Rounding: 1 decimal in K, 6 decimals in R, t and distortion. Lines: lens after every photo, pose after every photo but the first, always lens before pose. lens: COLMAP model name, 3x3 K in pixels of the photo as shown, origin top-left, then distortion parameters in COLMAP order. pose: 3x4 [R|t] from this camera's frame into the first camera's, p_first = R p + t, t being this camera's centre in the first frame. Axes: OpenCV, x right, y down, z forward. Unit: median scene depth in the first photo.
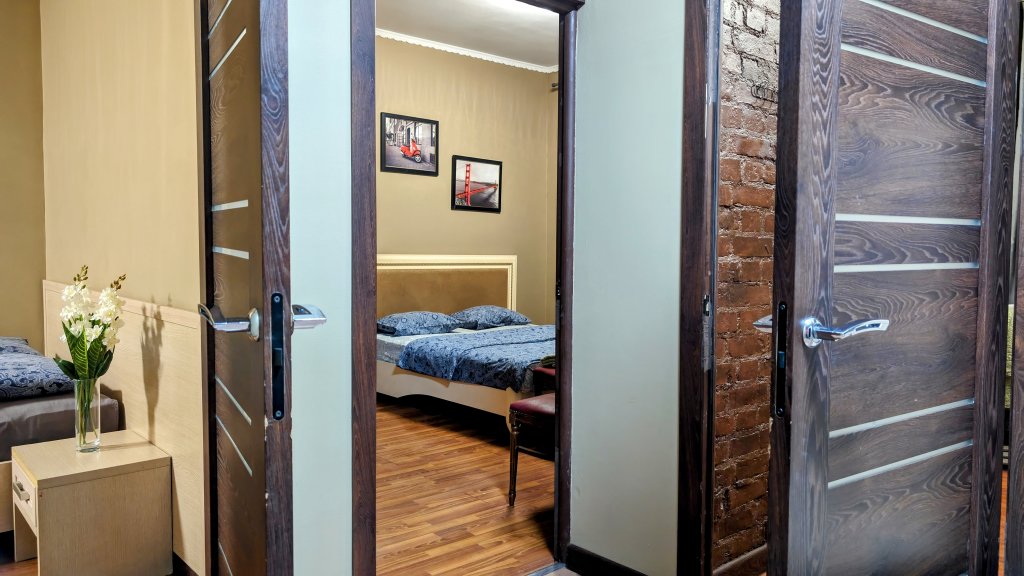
lens RADIAL K [[722.8, 0, 520.8], [0, 722.8, 281.4], [0, 0, 1]] dist [0.010535, -0.009177]
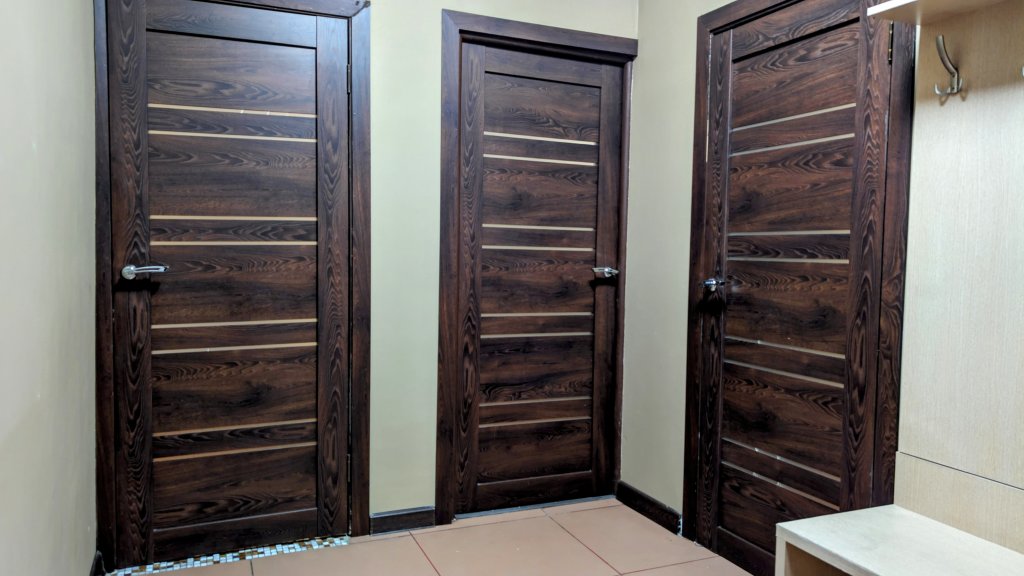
lens RADIAL K [[722.8, 0, 520.8], [0, 722.8, 281.4], [0, 0, 1]] dist [0.010535, -0.009177]
pose [[0.995939, 0.016262, -0.088553, 0.002372], [-0.016137, 0.999868, 0.002127, 0.042183], [0.088576, -0.000689, 0.996069, -0.881742]]
